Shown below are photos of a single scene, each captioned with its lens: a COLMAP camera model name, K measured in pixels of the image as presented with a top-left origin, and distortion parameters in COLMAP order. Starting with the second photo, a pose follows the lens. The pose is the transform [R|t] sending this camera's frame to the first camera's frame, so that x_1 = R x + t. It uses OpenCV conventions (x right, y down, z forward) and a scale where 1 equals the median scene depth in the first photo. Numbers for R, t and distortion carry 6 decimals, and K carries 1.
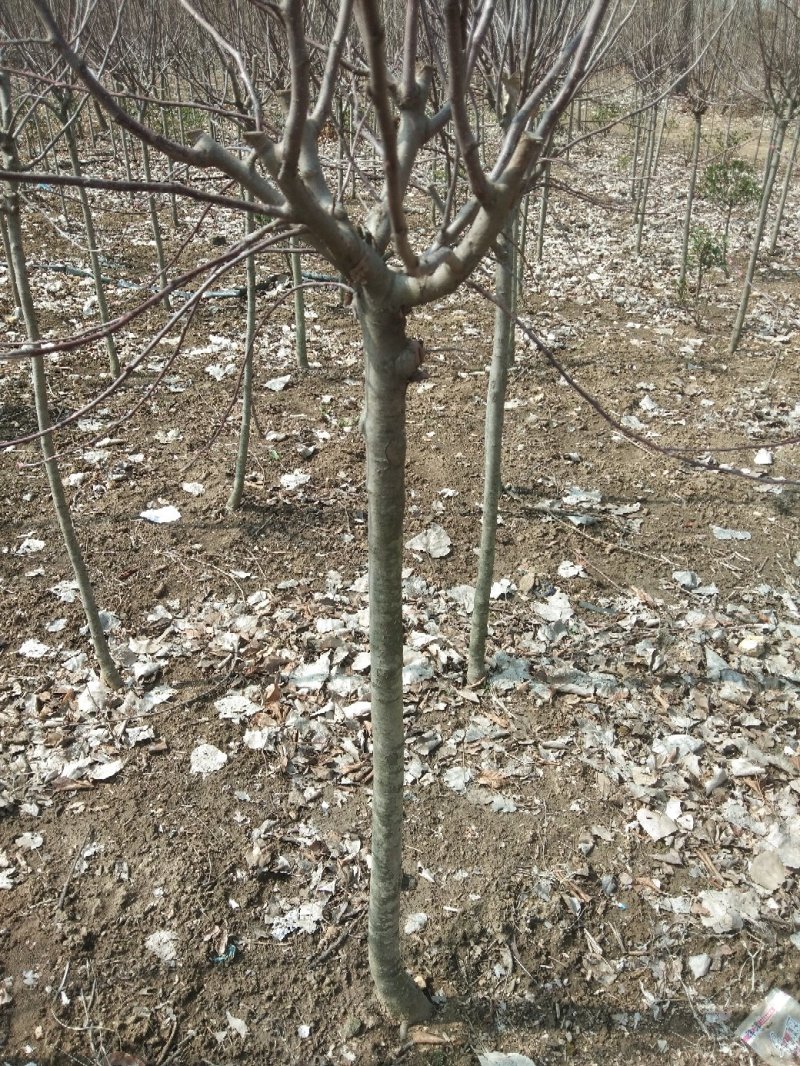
lens RADIAL K [[874.1, 0, 402.9], [0, 874.1, 537.1], [0, 0, 1]] dist [0.042749, -0.084685]
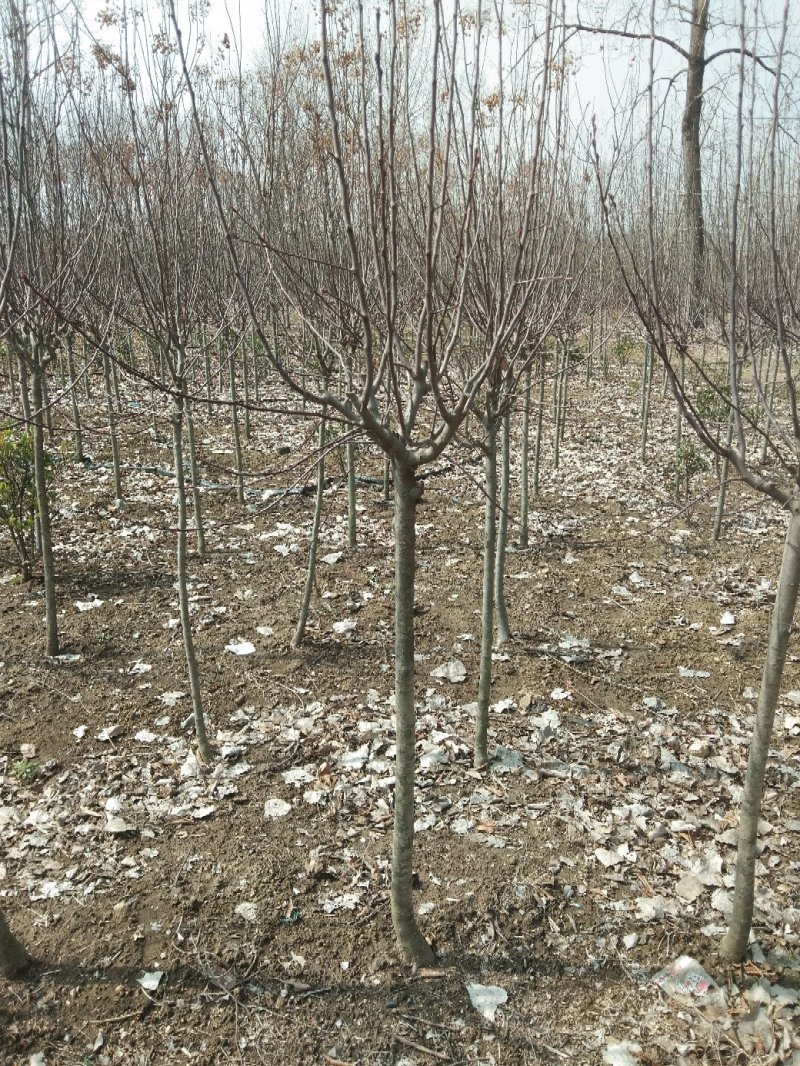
lens RADIAL K [[874.1, 0, 405.4], [0, 874.1, 528.5], [0, 0, 1]] dist [0.042749, -0.084685]
pose [[0.998893, 0.011144, -0.045707, 0.021437], [-0.021737, 0.970942, -0.238328, 0.103786], [0.041723, 0.239057, 0.970109, -0.271648]]
